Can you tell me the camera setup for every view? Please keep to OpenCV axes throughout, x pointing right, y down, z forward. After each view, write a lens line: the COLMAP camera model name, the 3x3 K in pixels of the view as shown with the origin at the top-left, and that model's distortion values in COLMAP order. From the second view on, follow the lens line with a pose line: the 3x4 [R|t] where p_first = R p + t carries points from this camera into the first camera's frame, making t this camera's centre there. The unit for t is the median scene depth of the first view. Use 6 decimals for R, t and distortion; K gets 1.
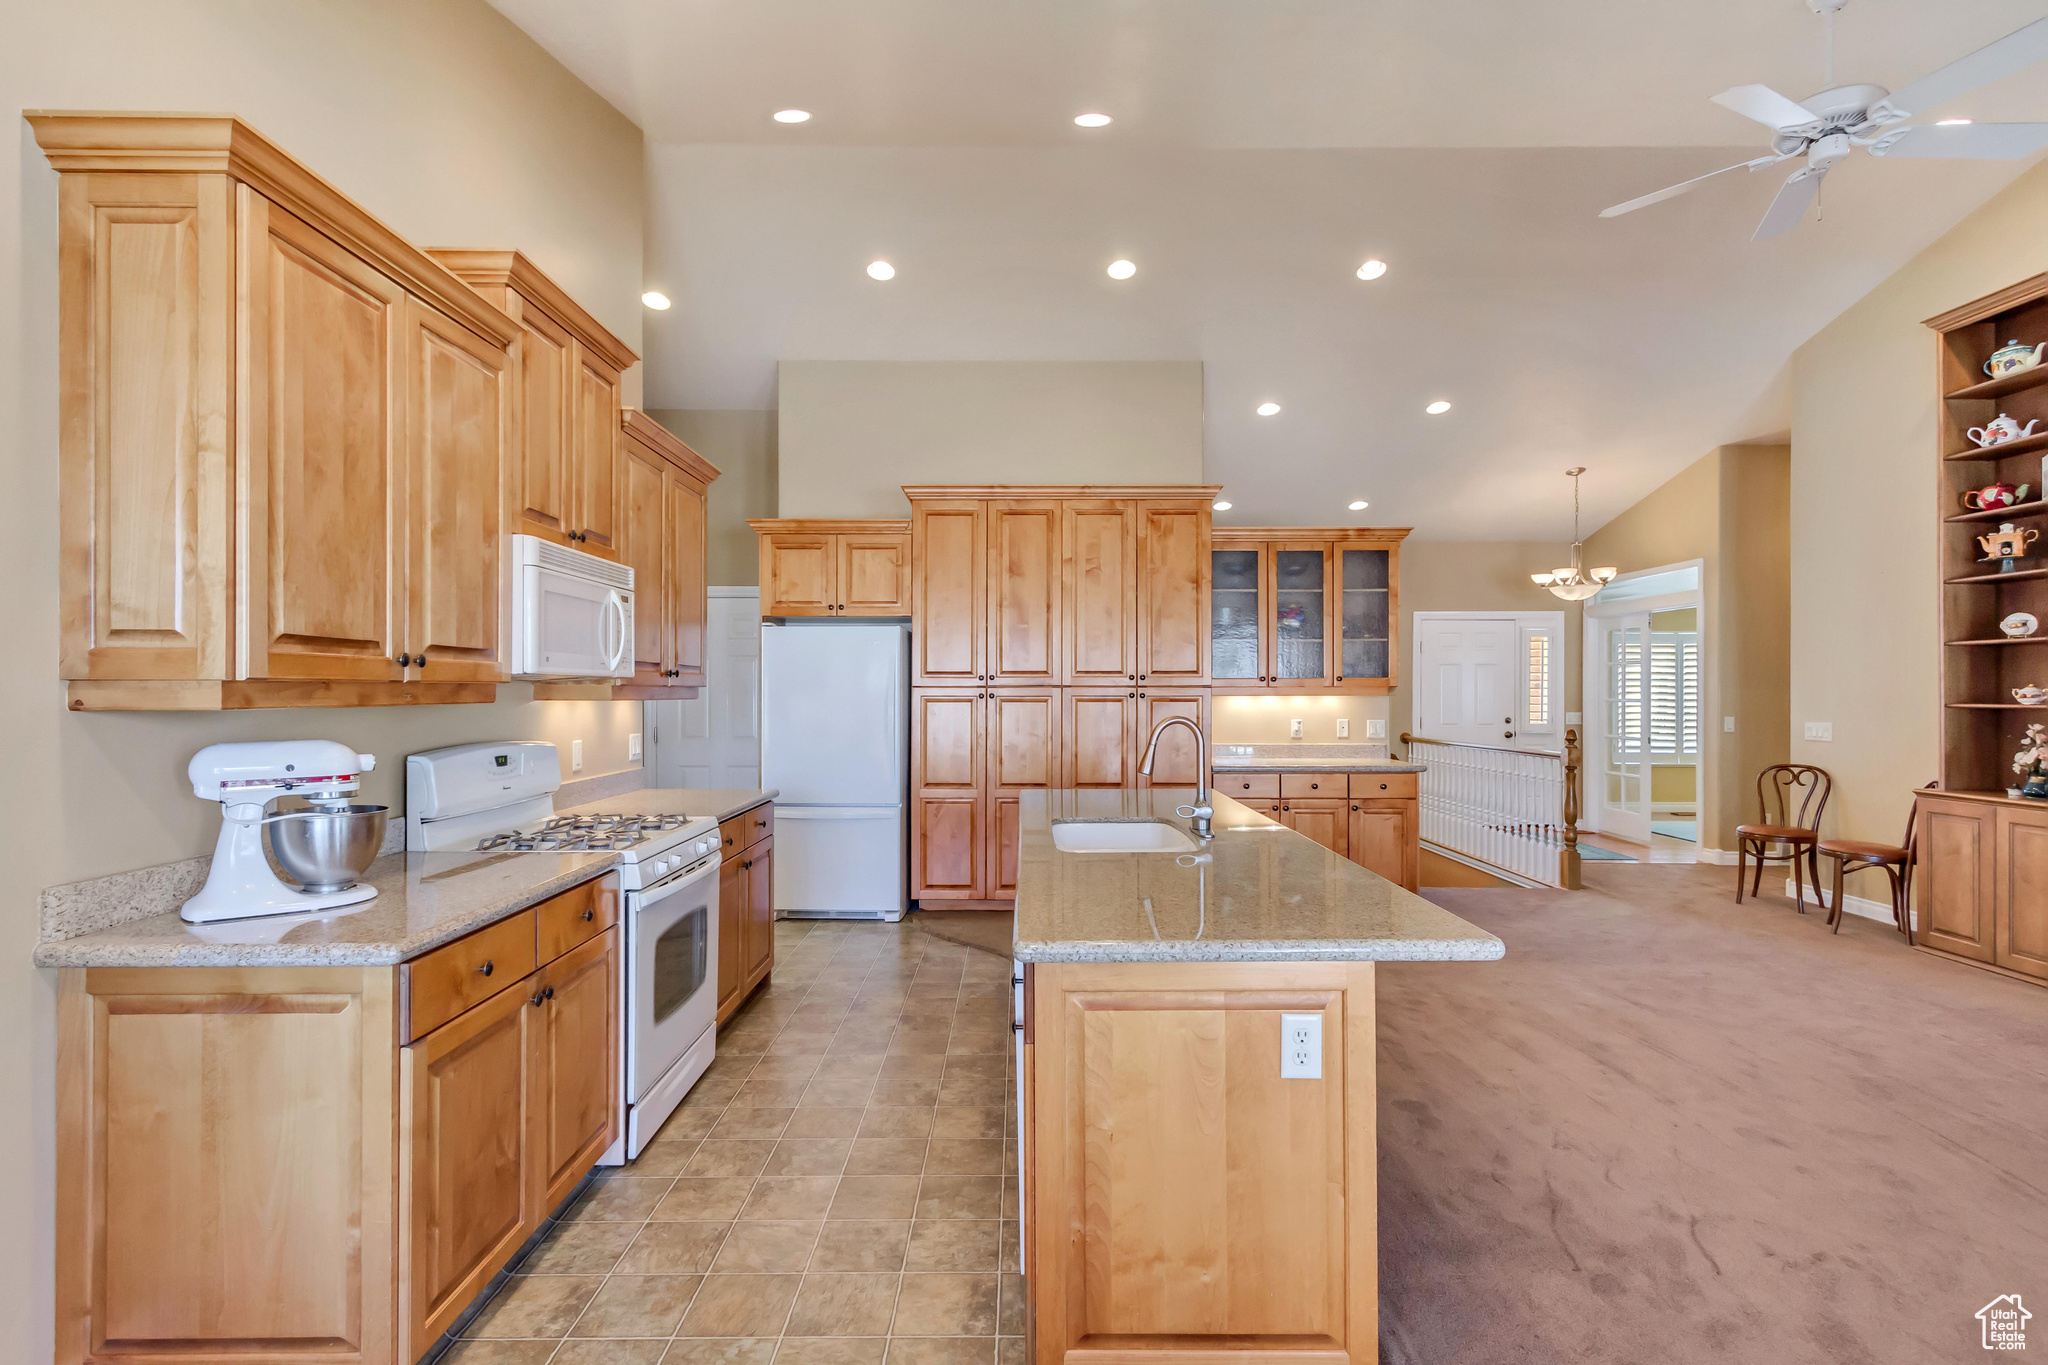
lens RADIAL K [[979.7, 0, 1017.5], [0, 979.7, 686.1], [0, 0, 1]] dist [0.001211, -0.001567]
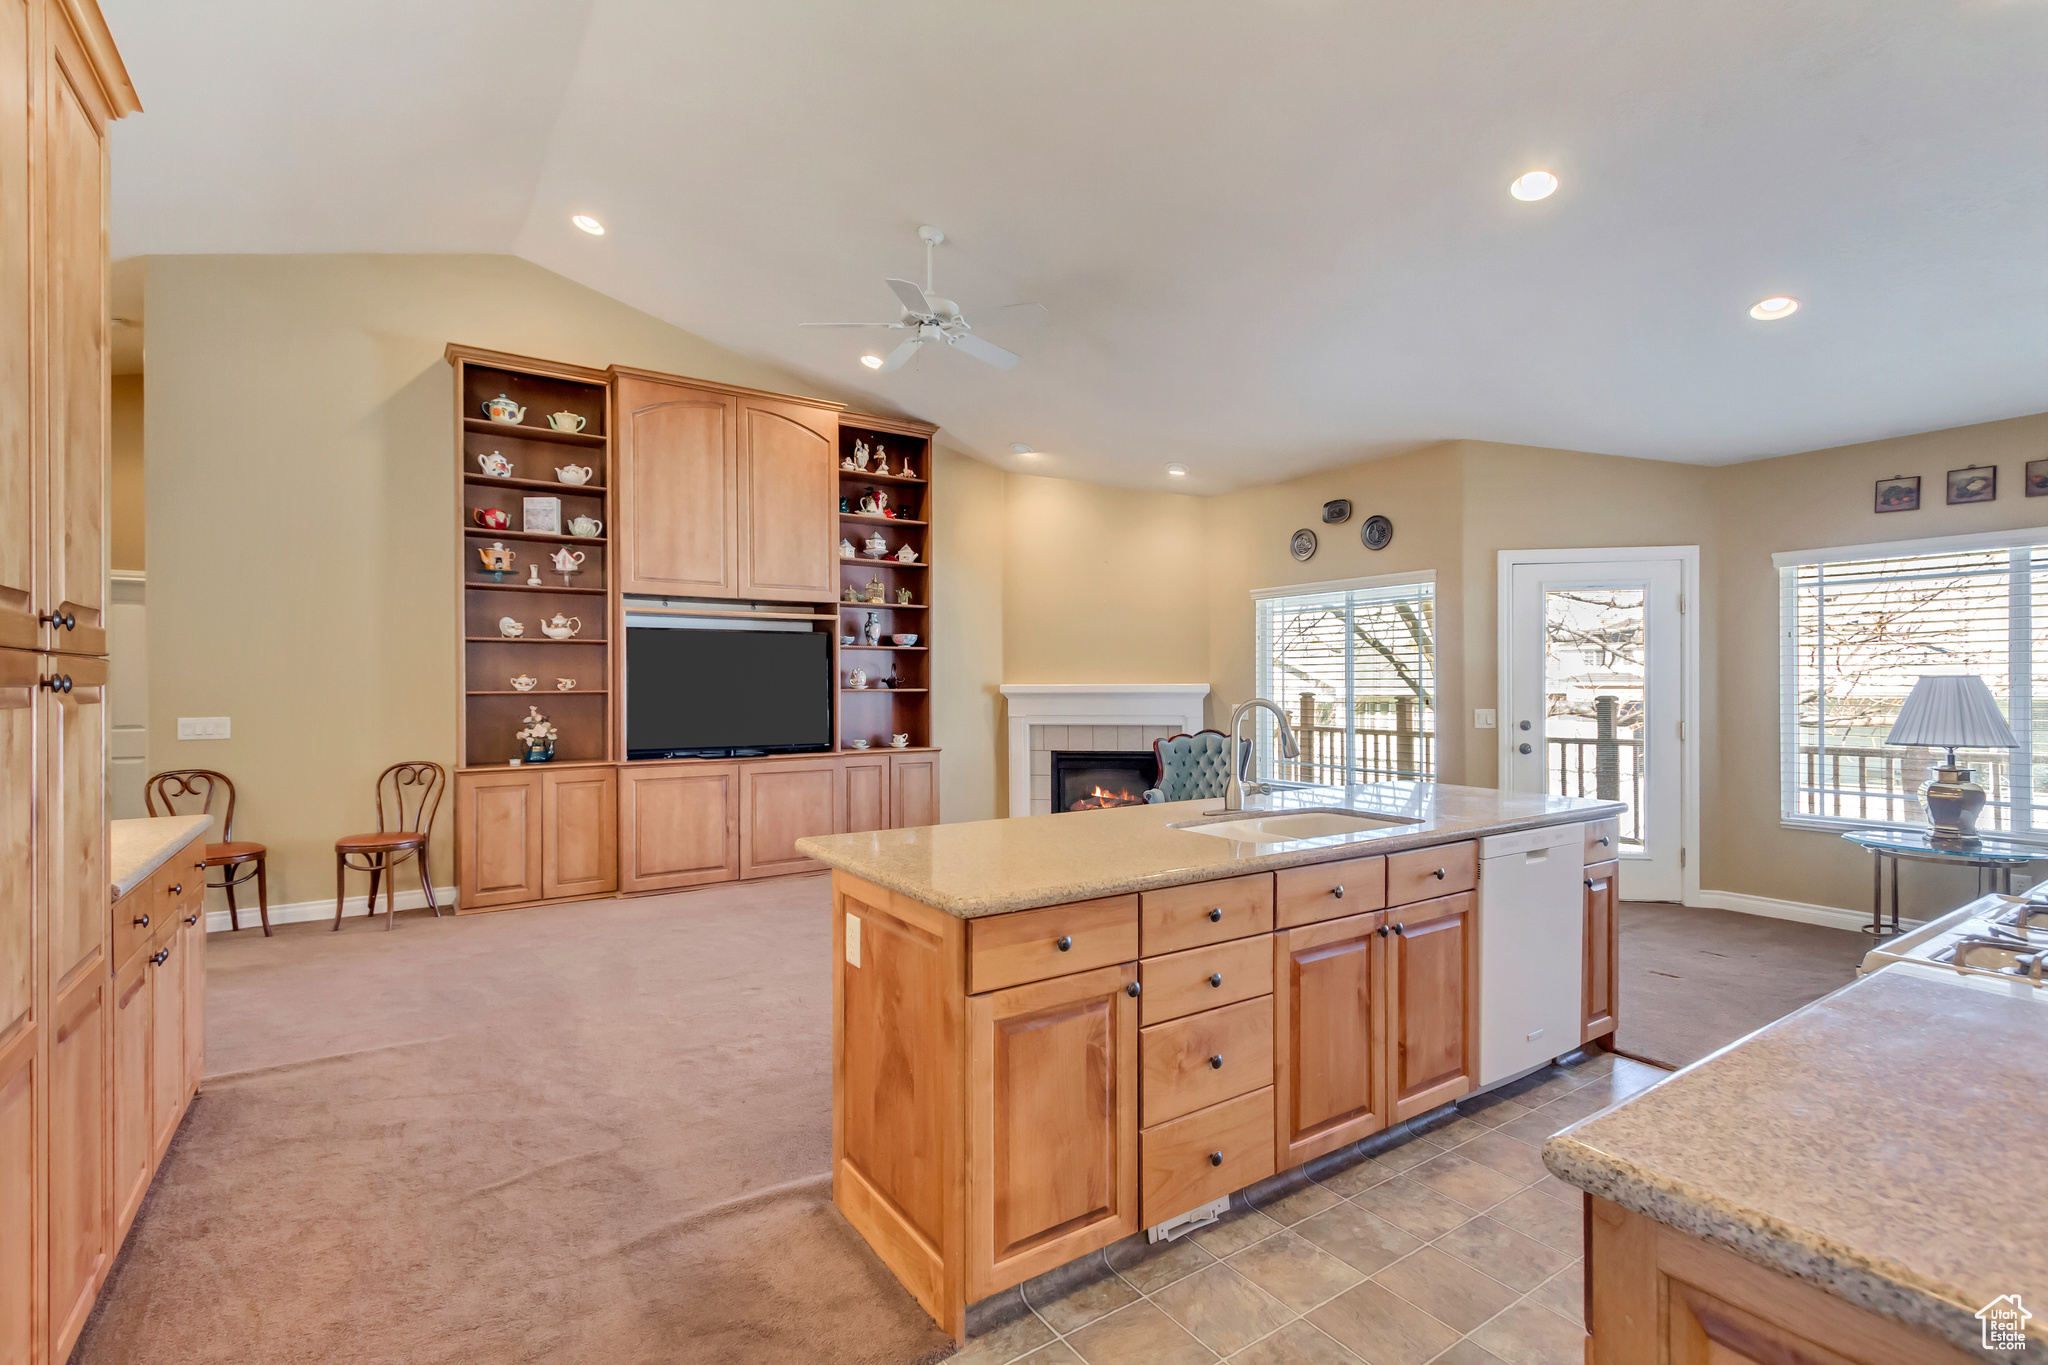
lens RADIAL K [[946.0, 0, 1012.9], [0, 946.0, 683.8], [0, 0, 1]] dist [0.006410, -0.001378]
pose [[-0.564150, 0.002489, 0.825669, -0.270777], [-0.001779, 0.999989, -0.004231, 0.011659], [-0.825670, -0.003856, -0.564139, 0.954801]]
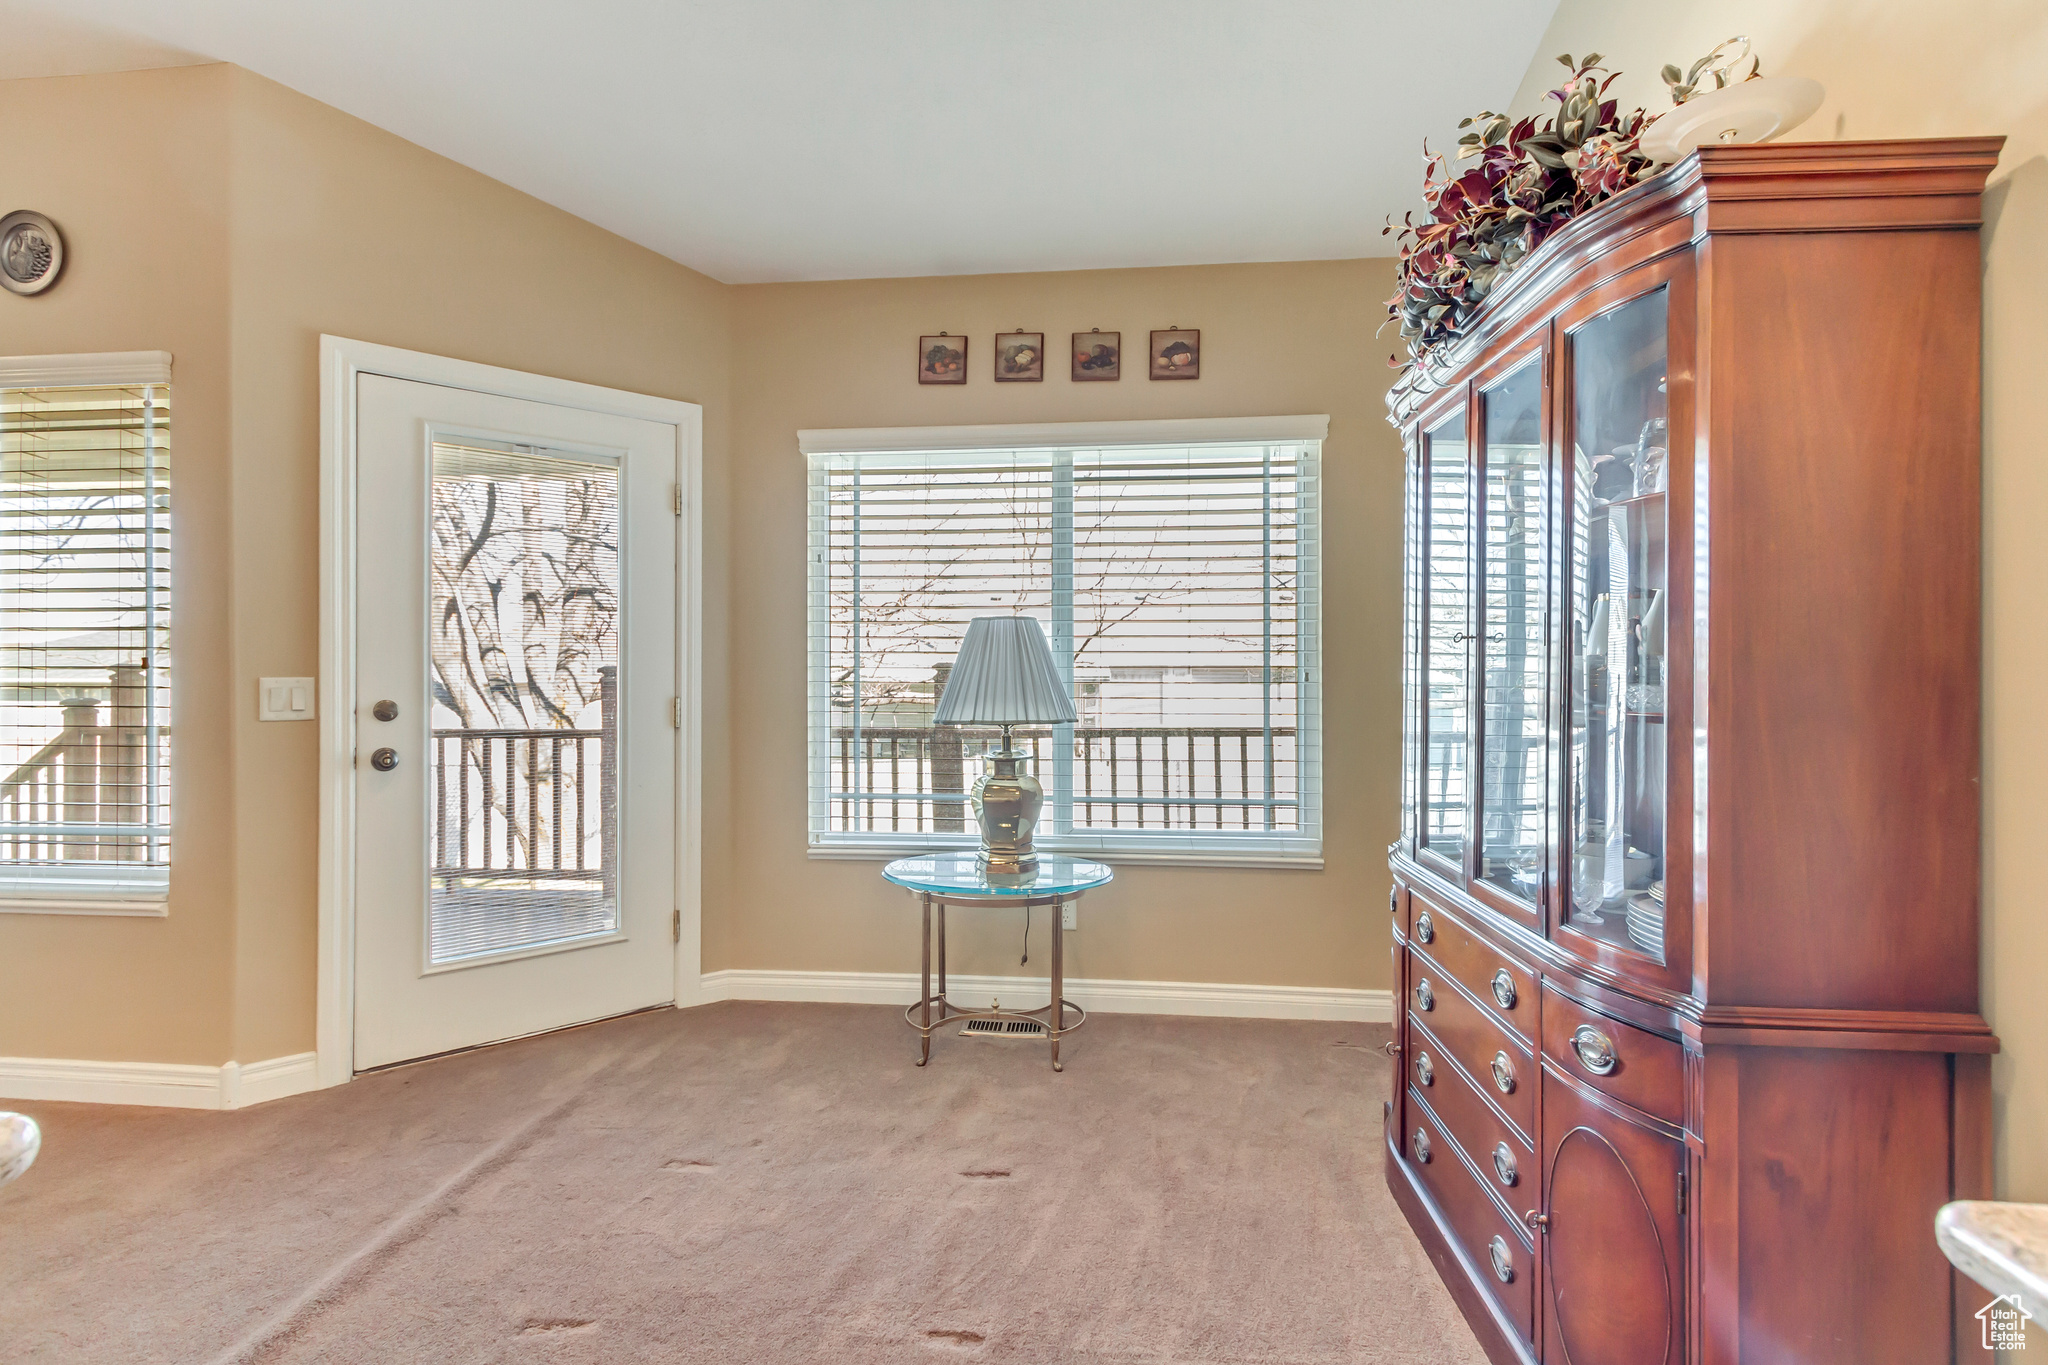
lens RADIAL K [[946.0, 0, 1020.1], [0, 946.0, 671.4], [0, 0, 1]] dist [0.006410, -0.001378]
pose [[-0.995727, 0.000405, 0.092341, -0.117621], [-0.000644, 0.999936, -0.011329, 0.035377], [-0.092340, -0.011340, -0.995663, 0.399625]]
